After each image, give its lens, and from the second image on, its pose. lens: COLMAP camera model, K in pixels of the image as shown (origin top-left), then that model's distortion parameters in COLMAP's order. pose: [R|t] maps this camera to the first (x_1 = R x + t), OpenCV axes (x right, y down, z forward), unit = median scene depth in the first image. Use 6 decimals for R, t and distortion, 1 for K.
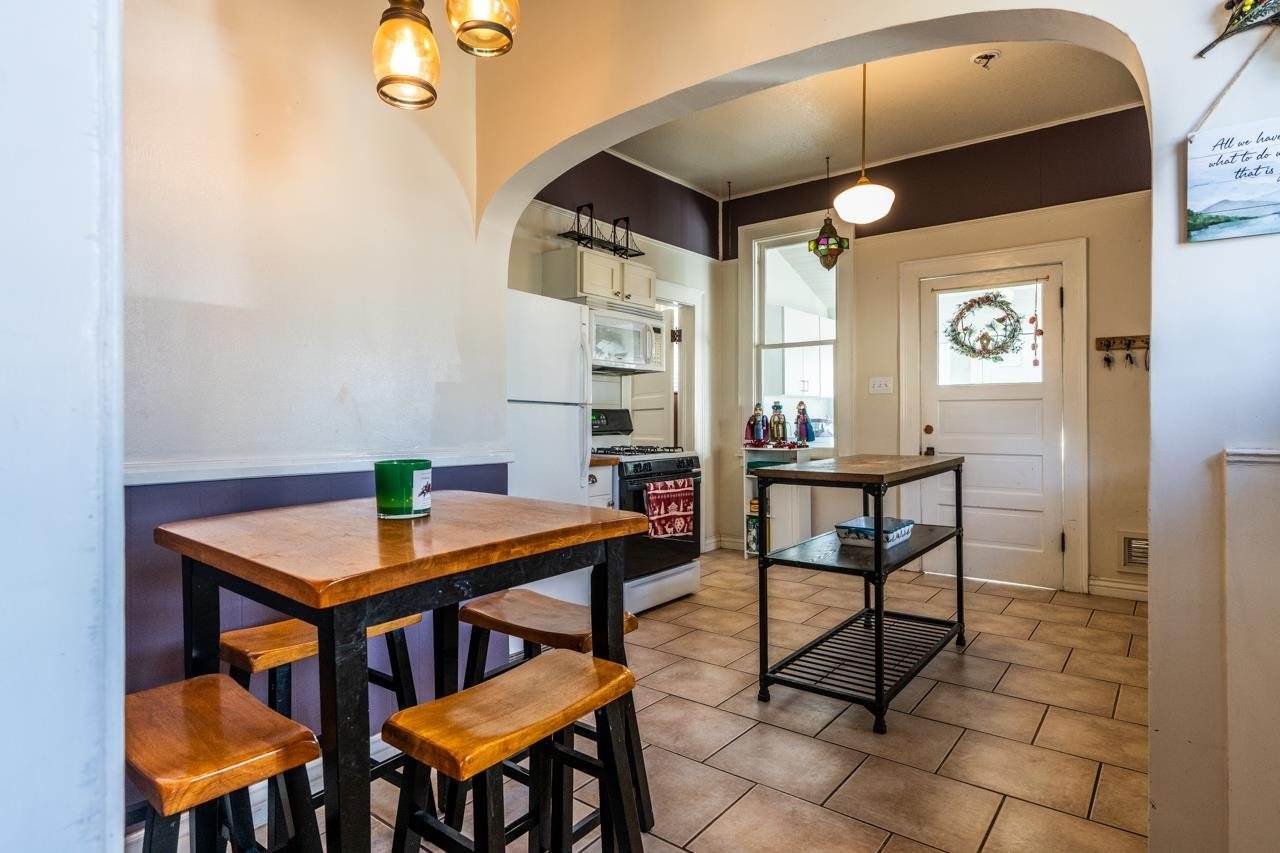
lens RADIAL K [[681.9, 0, 641.1], [0, 681.9, 425.6], [0, 0, 1]] dist [-0.002134, 0.001757]
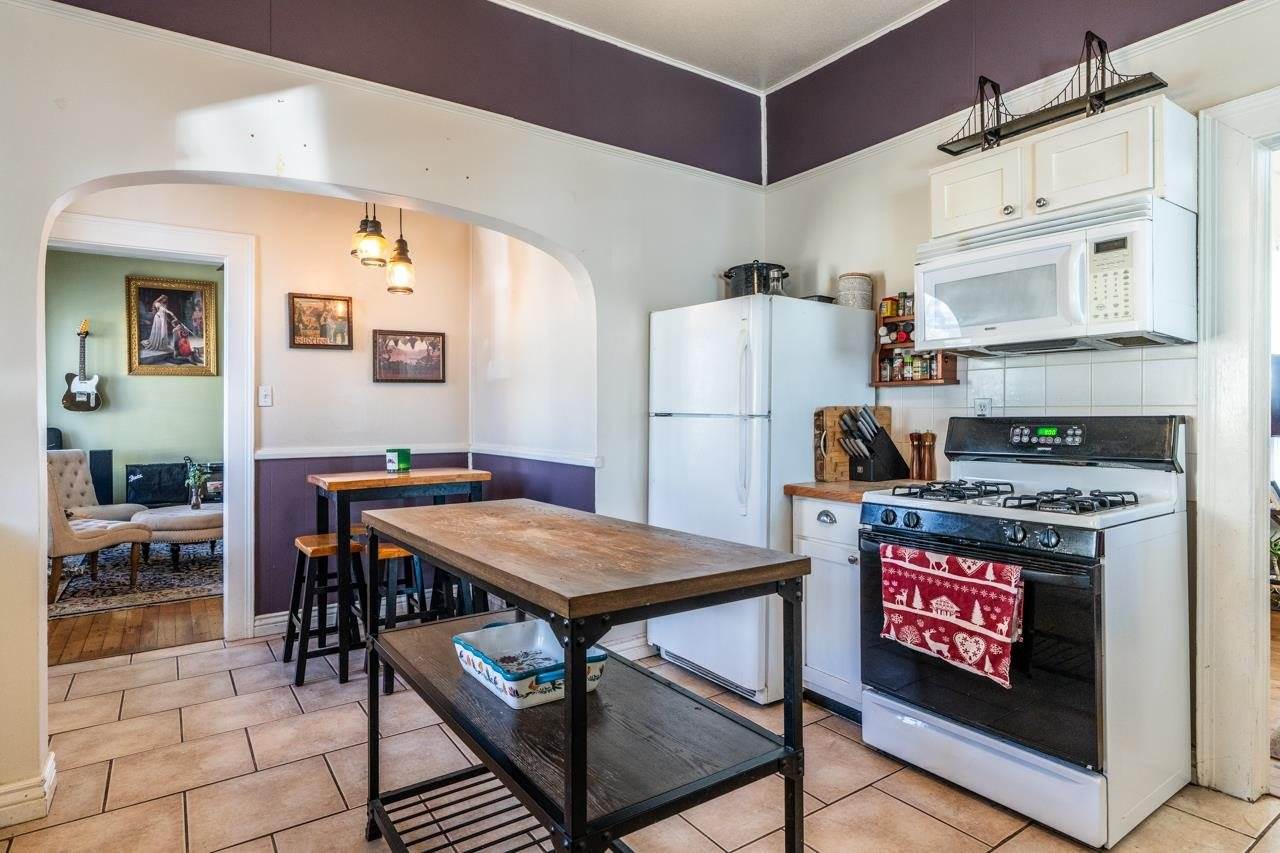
lens RADIAL K [[681.9, 0, 634.7], [0, 681.9, 418.4], [0, 0, 1]] dist [-0.002134, 0.001757]
pose [[-0.291169, 0.007893, -0.956639, 0.623387], [-0.005097, 0.999939, 0.009802, -0.029619], [0.956658, 0.007730, -0.291111, 0.926611]]
